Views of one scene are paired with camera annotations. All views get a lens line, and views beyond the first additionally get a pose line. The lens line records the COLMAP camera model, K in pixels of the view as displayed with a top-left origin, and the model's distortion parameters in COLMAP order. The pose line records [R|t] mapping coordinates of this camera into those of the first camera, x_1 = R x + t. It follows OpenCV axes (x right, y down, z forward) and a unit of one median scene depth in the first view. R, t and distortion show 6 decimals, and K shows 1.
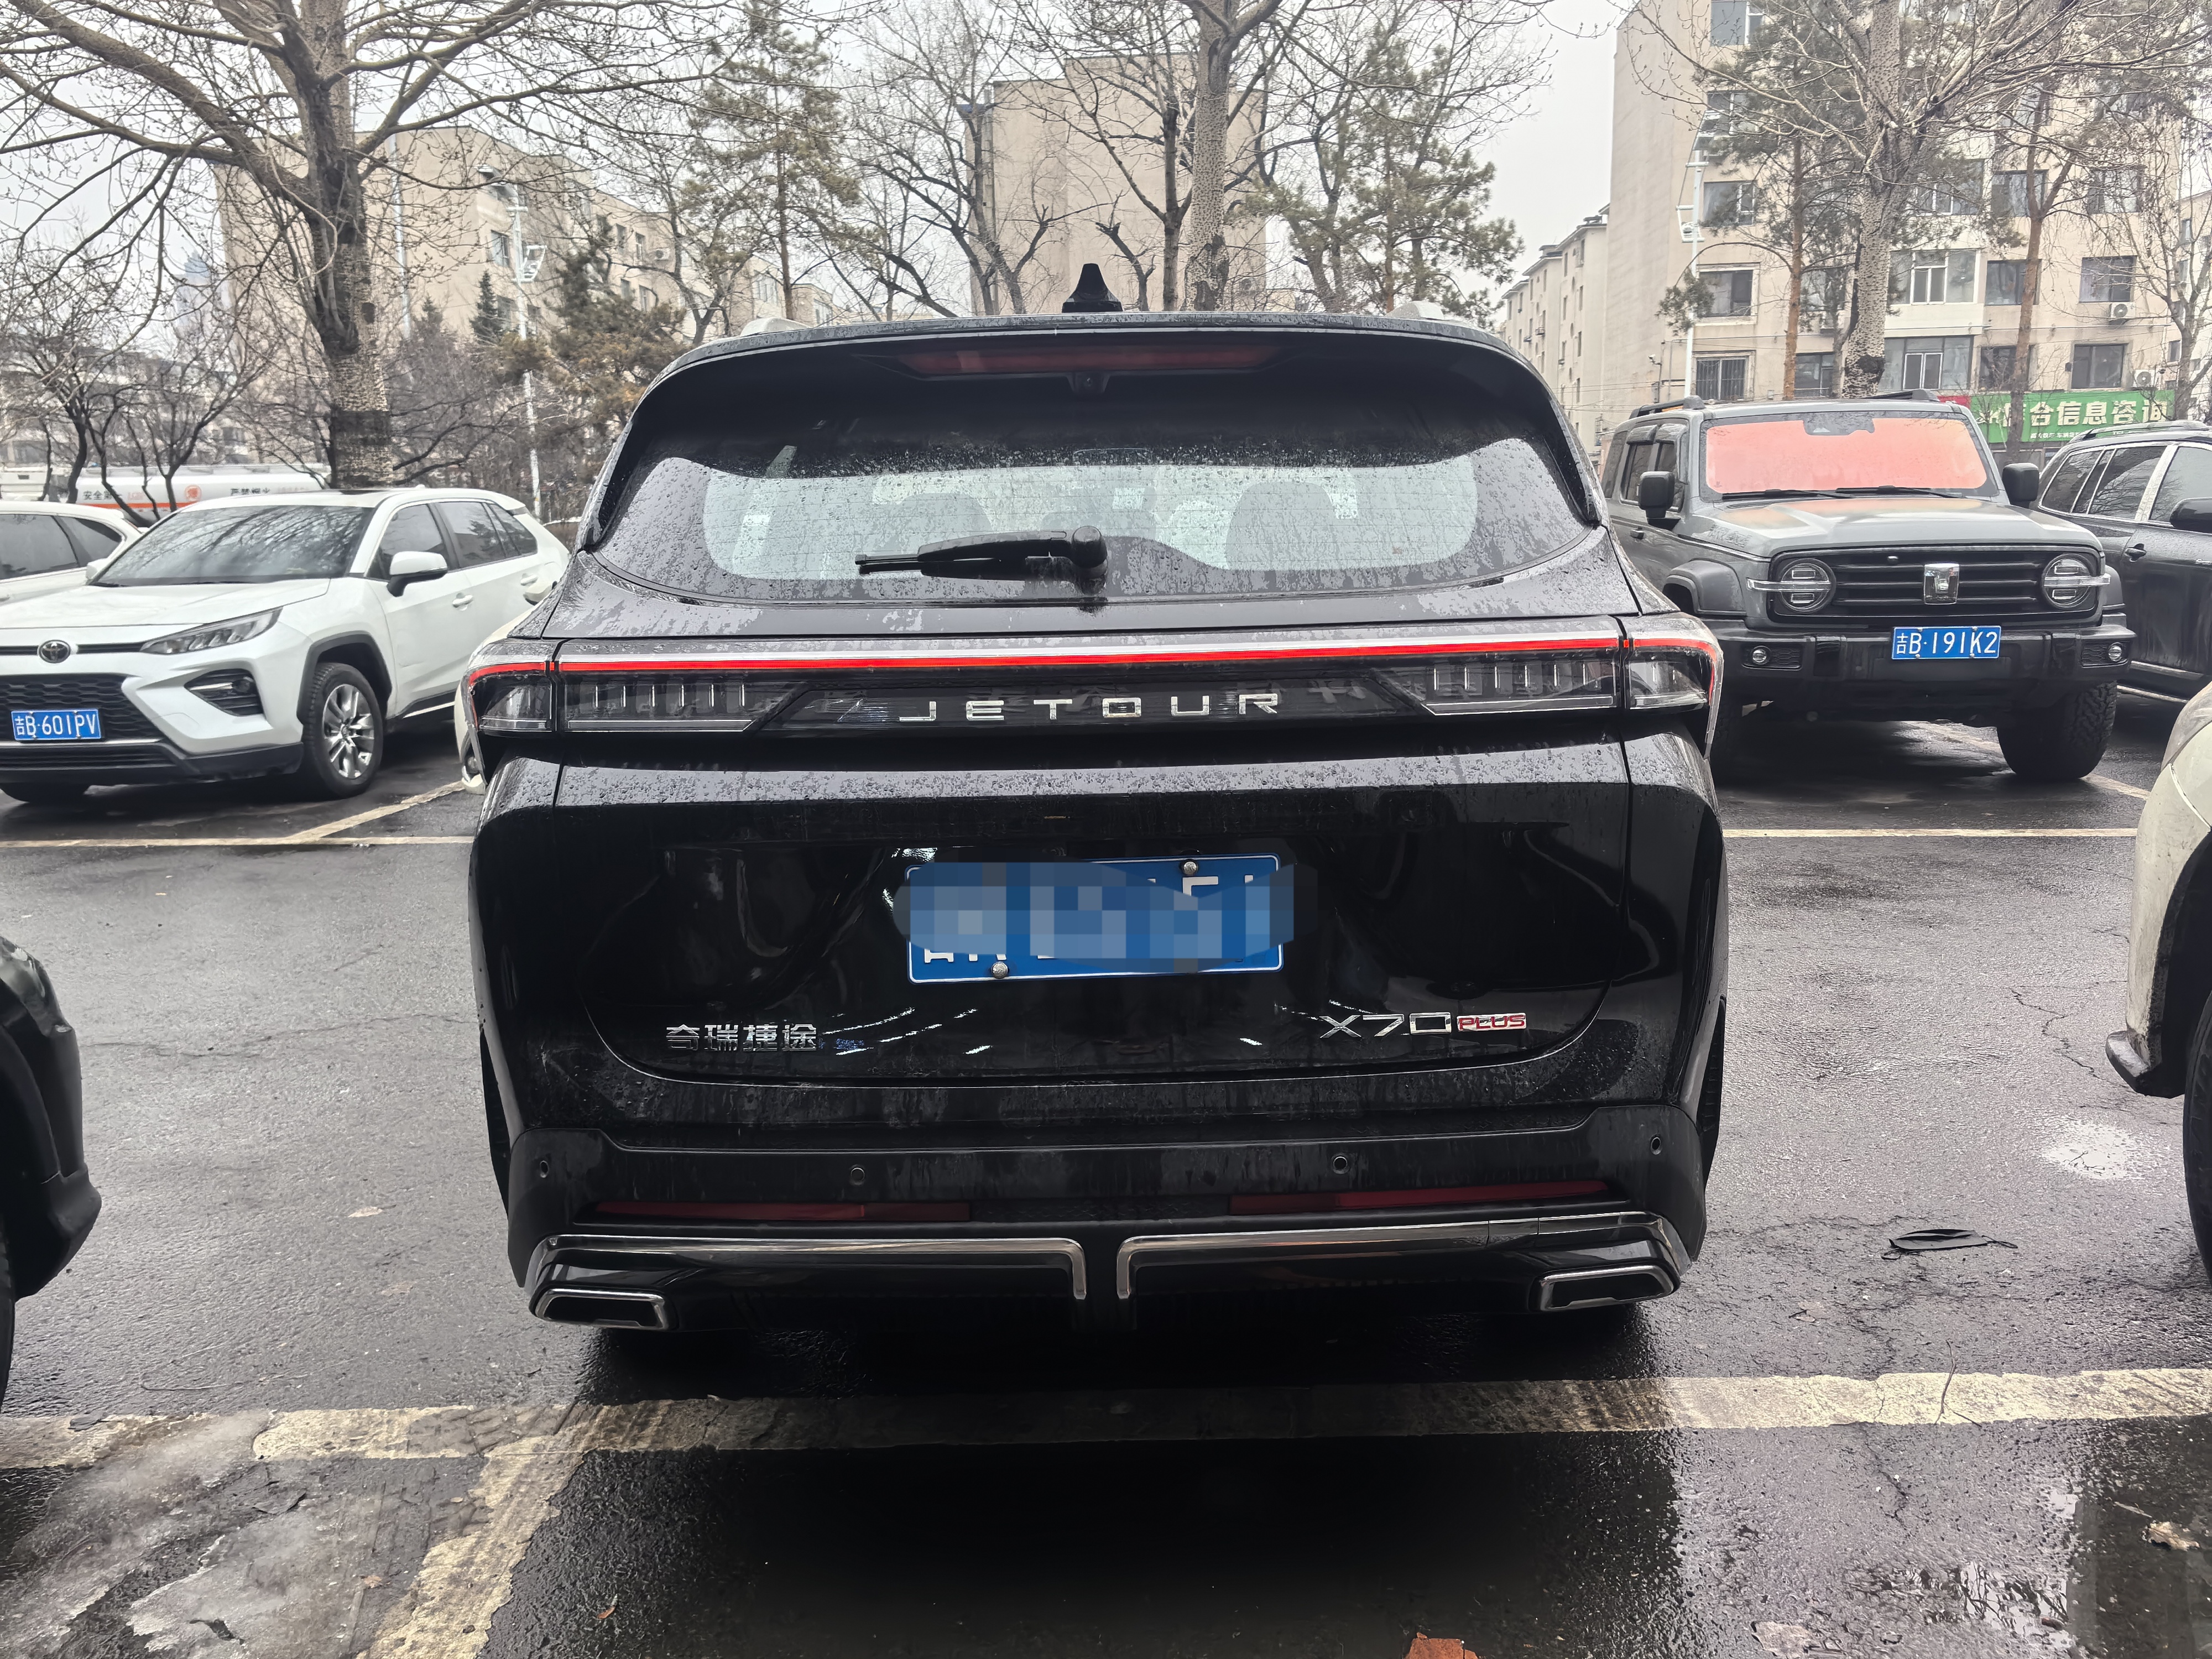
lens RADIAL K [[1754.0, 0, 1145.1], [0, 1754.0, 829.8], [0, 0, 1]] dist [0.065775, -0.083577]
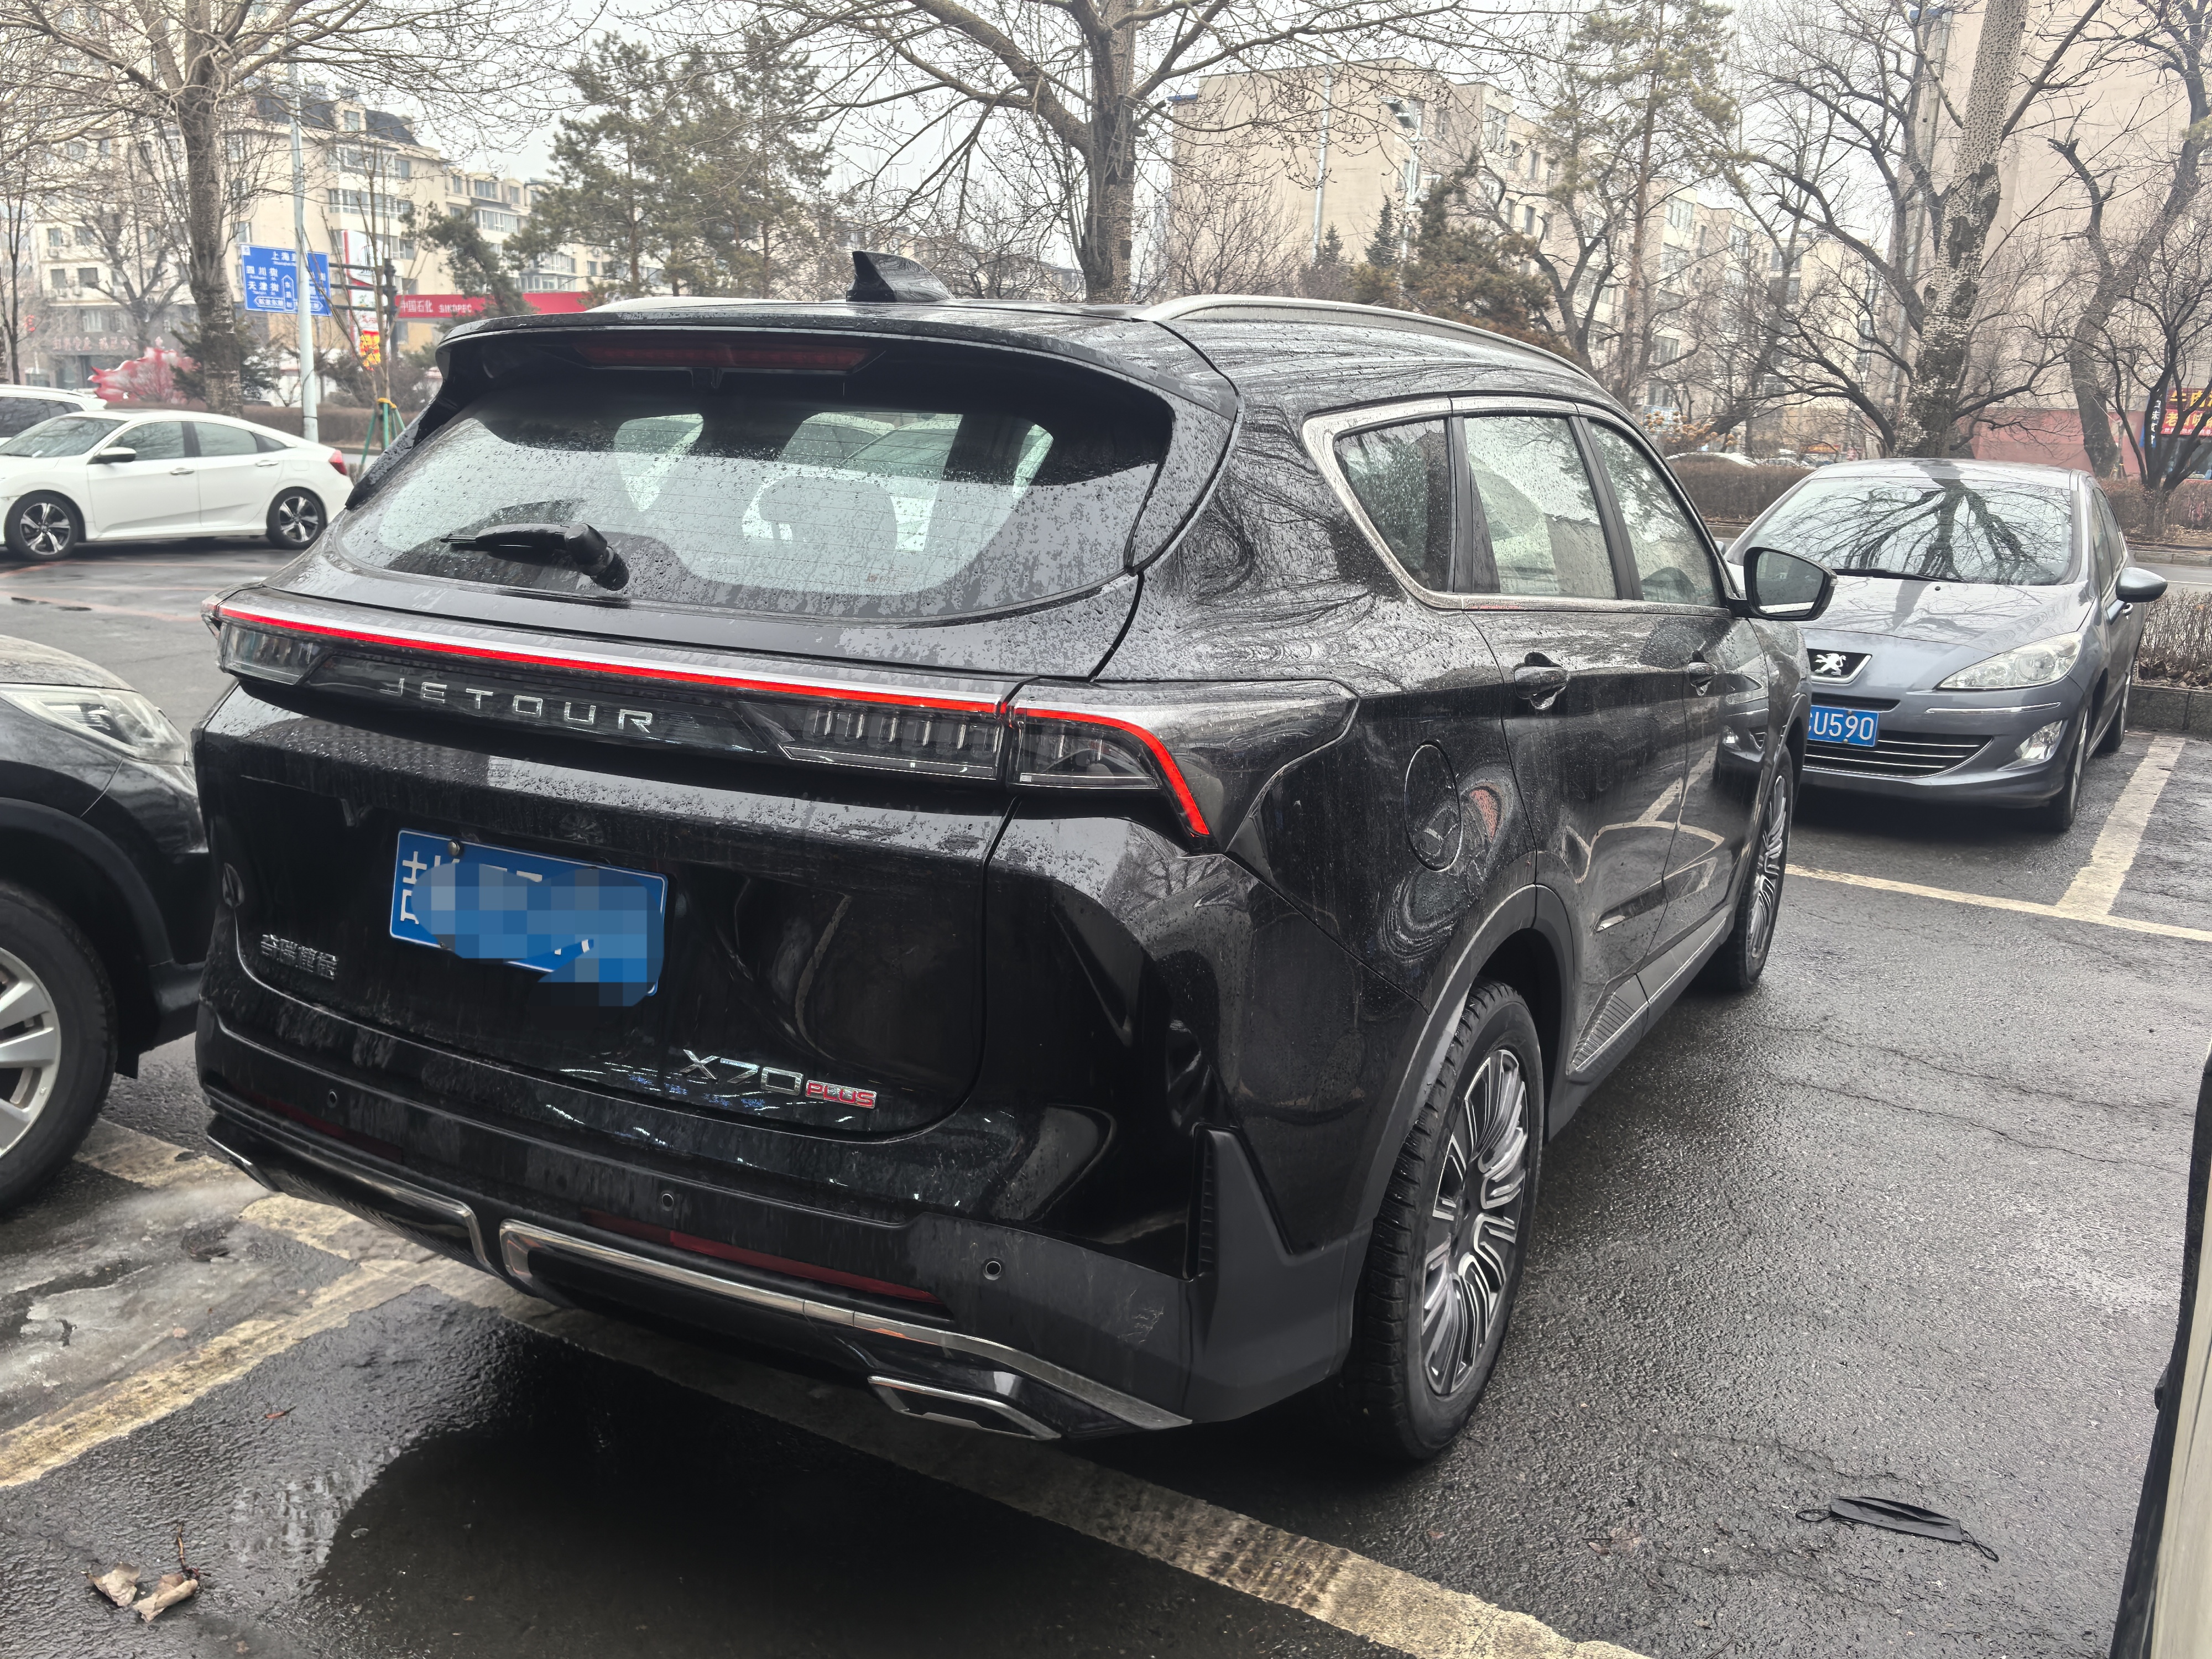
lens RADIAL K [[1754.0, 0, 1145.1], [0, 1754.0, 829.8], [0, 0, 1]] dist [0.065775, -0.083577]
pose [[0.874869, 0.162875, -0.456154, 0.129192], [-0.145154, 0.986645, 0.073900, -0.021060], [0.462099, 0.001560, 0.886827, 0.043733]]
